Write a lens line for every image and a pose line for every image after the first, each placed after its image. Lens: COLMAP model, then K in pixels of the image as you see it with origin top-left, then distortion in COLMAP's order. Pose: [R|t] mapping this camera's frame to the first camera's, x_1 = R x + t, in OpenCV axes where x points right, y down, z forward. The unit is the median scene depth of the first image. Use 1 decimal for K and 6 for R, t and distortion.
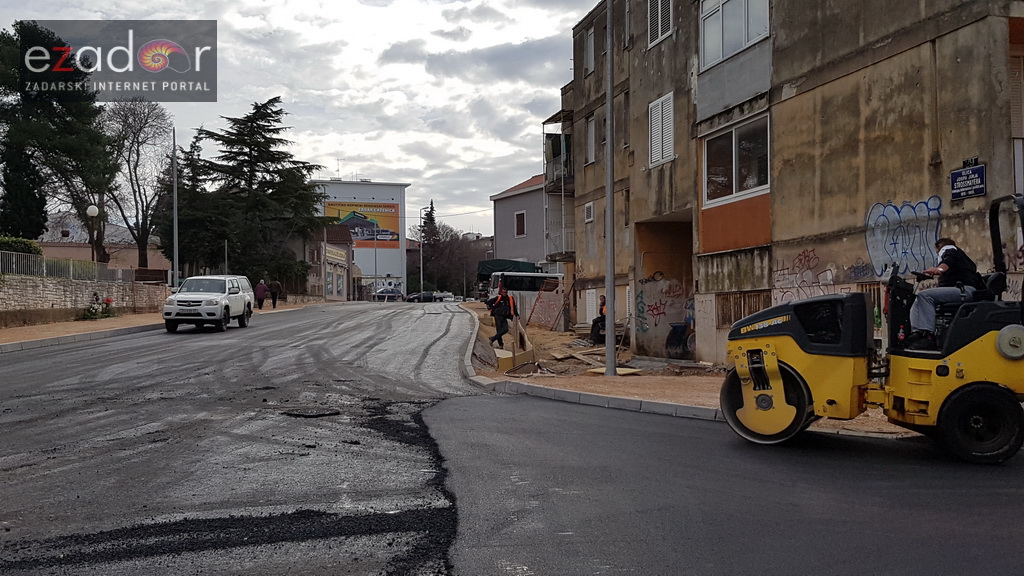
lens RADIAL K [[1051.5, 0, 480.0], [0, 1051.5, 285.2], [0, 0, 1]] dist [0.293379, -0.685755]
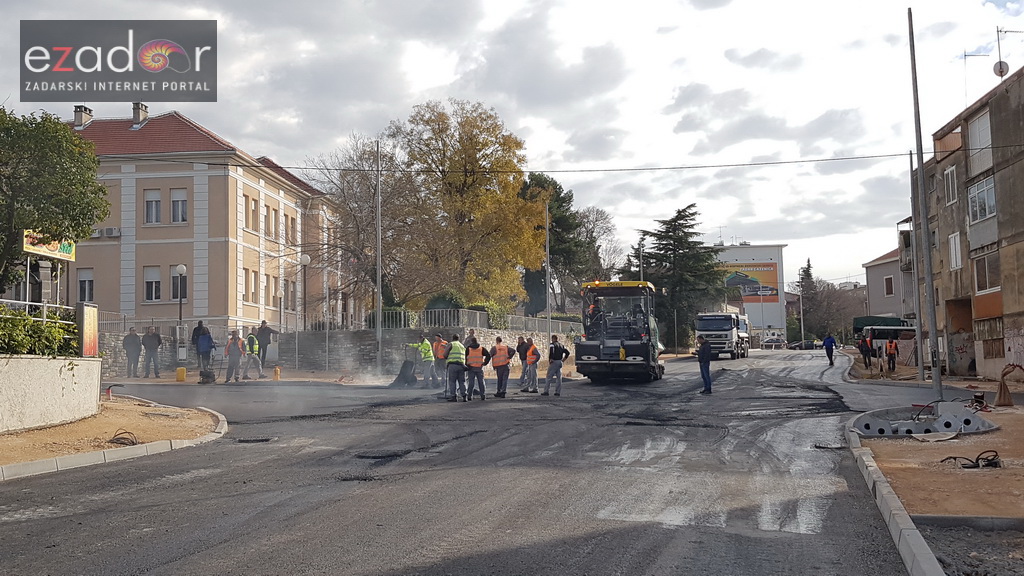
lens RADIAL K [[1051.5, 0, 480.0], [0, 1051.5, 285.2], [0, 0, 1]] dist [0.293379, -0.685755]
pose [[0.942558, -0.035381, -0.332162, 0.019769], [0.019711, 0.998533, -0.050429, -0.010570], [0.333459, 0.040985, 0.941873, -1.154553]]
